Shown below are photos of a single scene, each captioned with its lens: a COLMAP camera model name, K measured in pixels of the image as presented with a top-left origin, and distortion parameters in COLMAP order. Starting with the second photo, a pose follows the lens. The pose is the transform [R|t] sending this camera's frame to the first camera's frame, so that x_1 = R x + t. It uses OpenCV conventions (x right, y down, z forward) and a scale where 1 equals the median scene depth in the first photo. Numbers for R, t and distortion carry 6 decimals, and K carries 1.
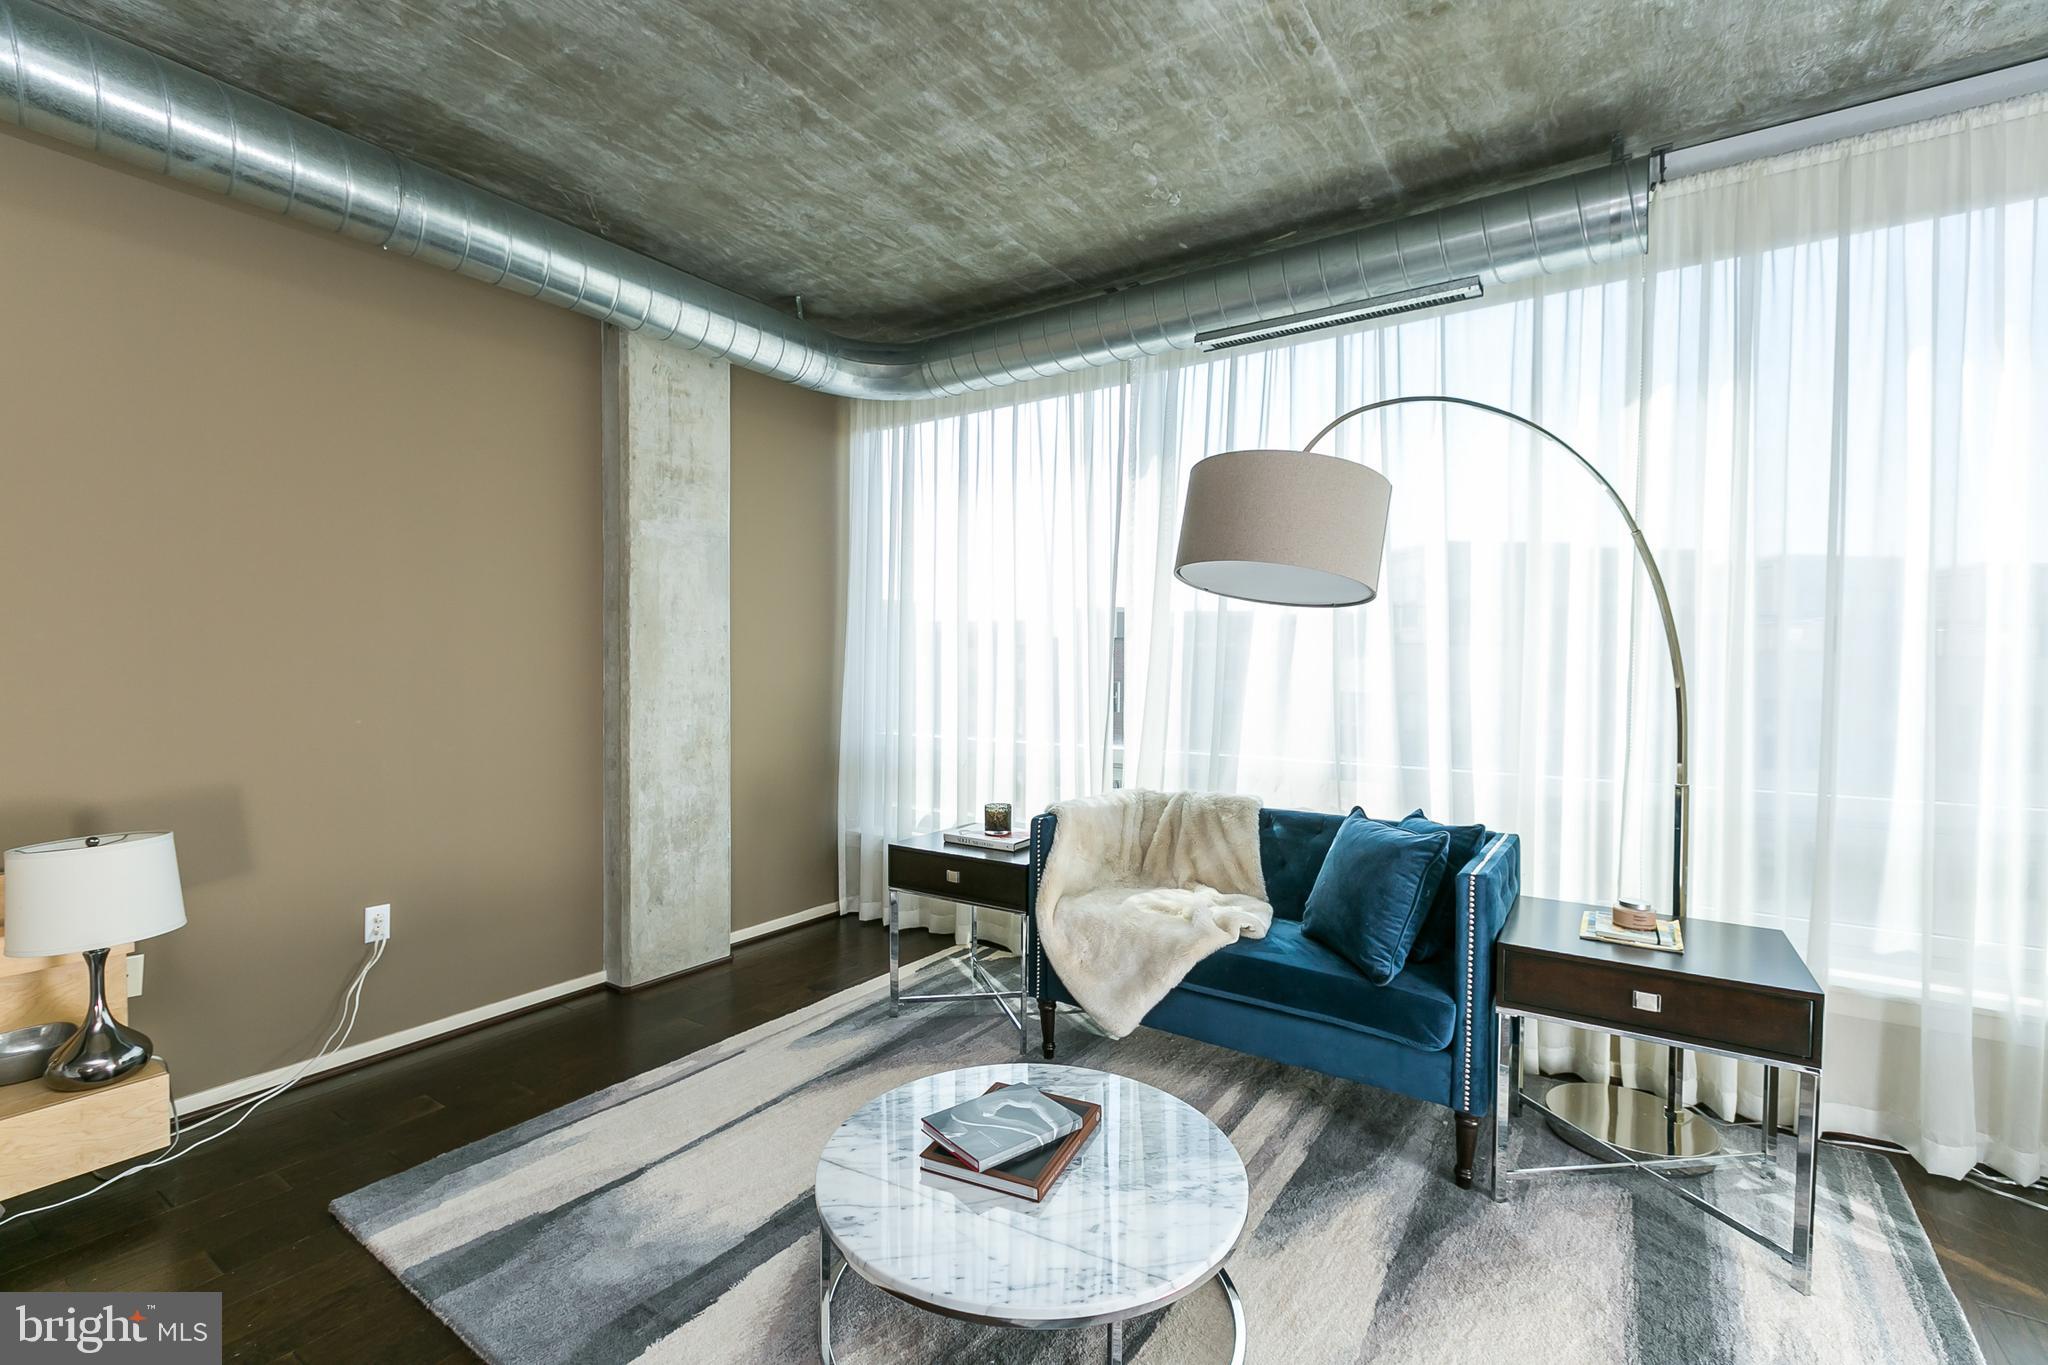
lens RADIAL K [[904.4, 0, 1010.6], [0, 904.4, 682.3], [0, 0, 1]] dist [-0.001750, -0.000634]
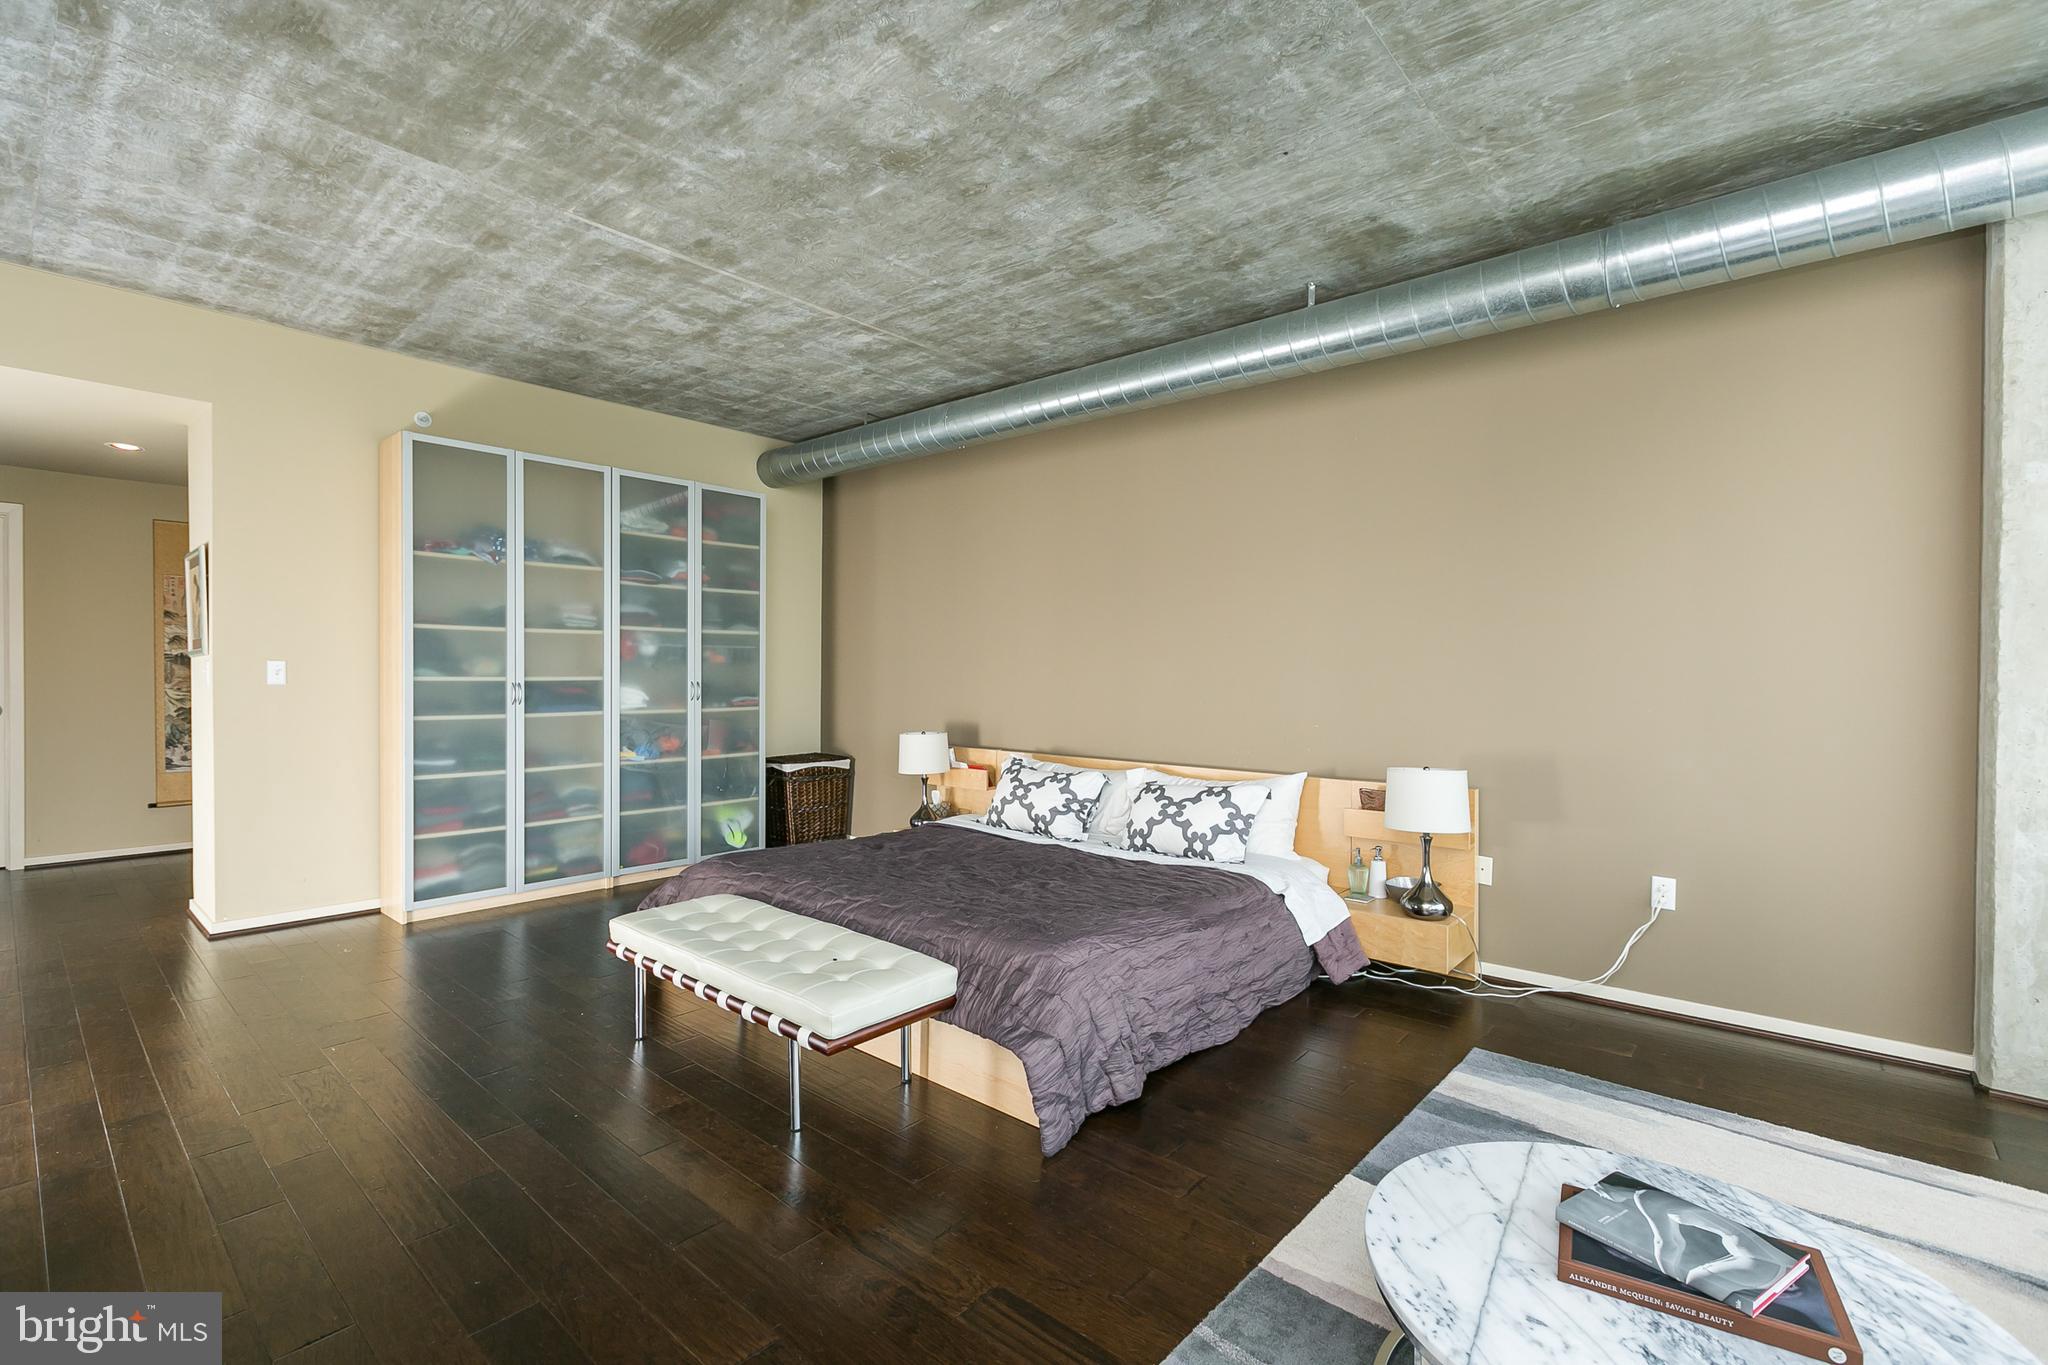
lens RADIAL K [[904.4, 0, 1010.6], [0, 904.4, 682.3], [0, 0, 1]] dist [-0.001750, -0.000634]
pose [[-0.122843, 0.004708, -0.992415, 0.507625], [-0.028238, 0.999567, 0.008237, 0.019925], [0.992024, 0.029036, -0.122656, 0.328498]]
